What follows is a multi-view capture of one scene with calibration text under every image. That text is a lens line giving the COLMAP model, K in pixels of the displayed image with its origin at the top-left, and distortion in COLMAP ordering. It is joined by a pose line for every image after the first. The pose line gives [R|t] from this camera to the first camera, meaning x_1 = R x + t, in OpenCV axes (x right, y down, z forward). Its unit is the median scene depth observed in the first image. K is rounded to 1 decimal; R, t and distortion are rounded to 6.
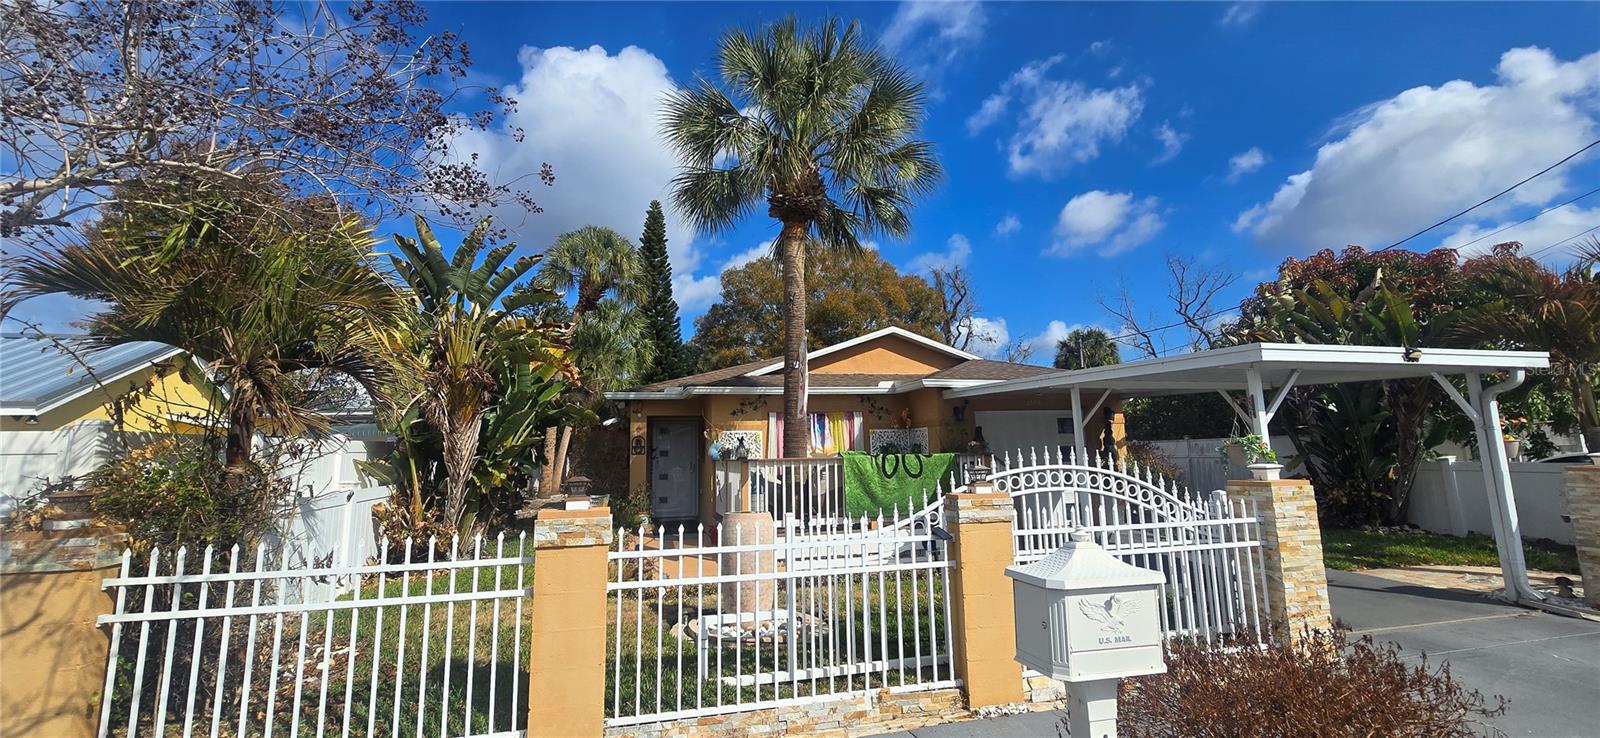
lens RADIAL K [[654.5, 0, 804.4], [0, 654.5, 352.0], [0, 0, 1]] dist [-0.001452, 0.000748]
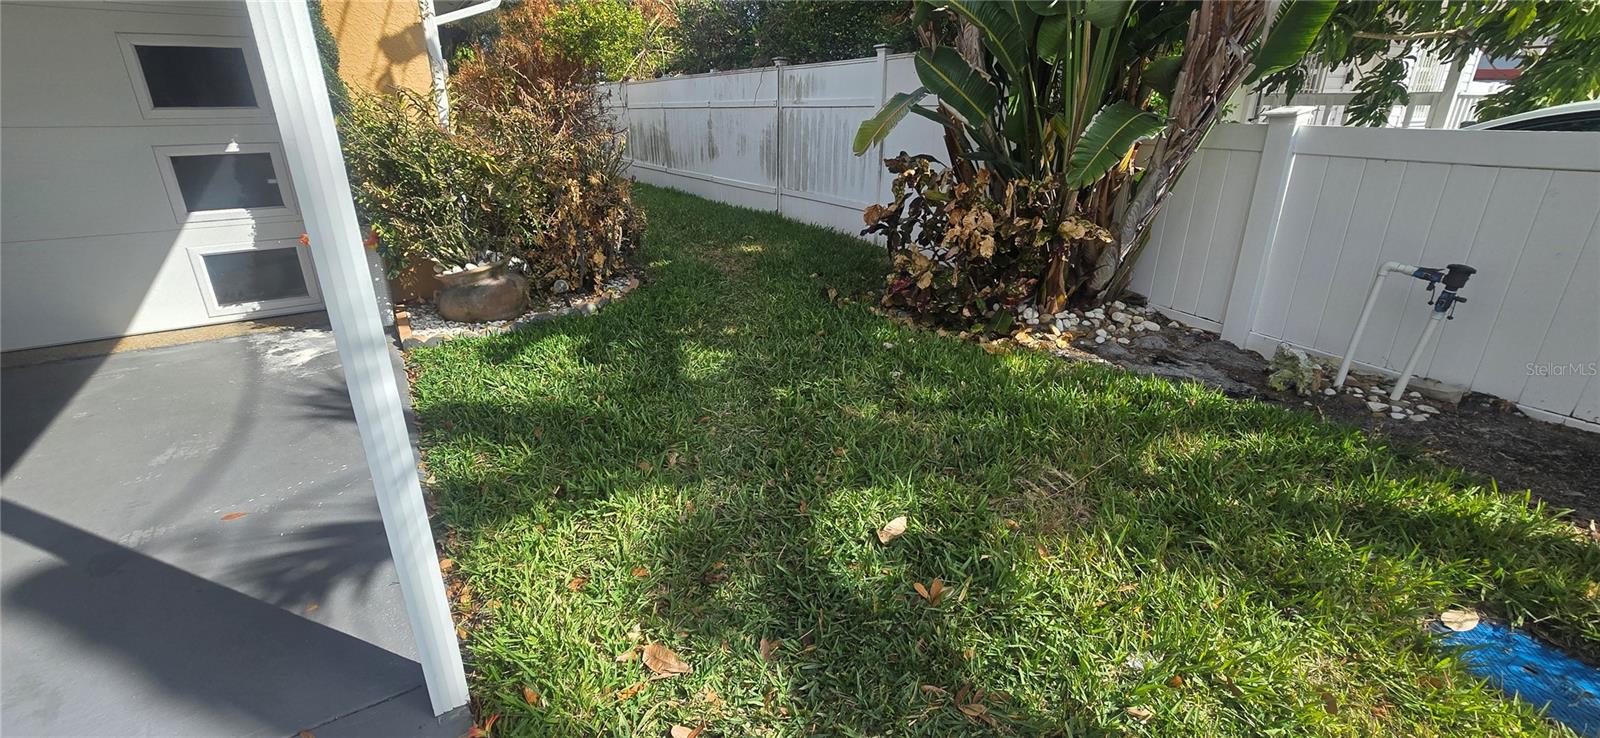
lens RADIAL K [[654.5, 0, 804.4], [0, 654.5, 352.0], [0, 0, 1]] dist [-0.001452, 0.000748]
pose [[0.948573, -0.095138, 0.301923, 0.547953], [-0.065656, 0.873901, 0.481649, 0.106111], [-0.309674, -0.476702, 0.822713, 0.634488]]
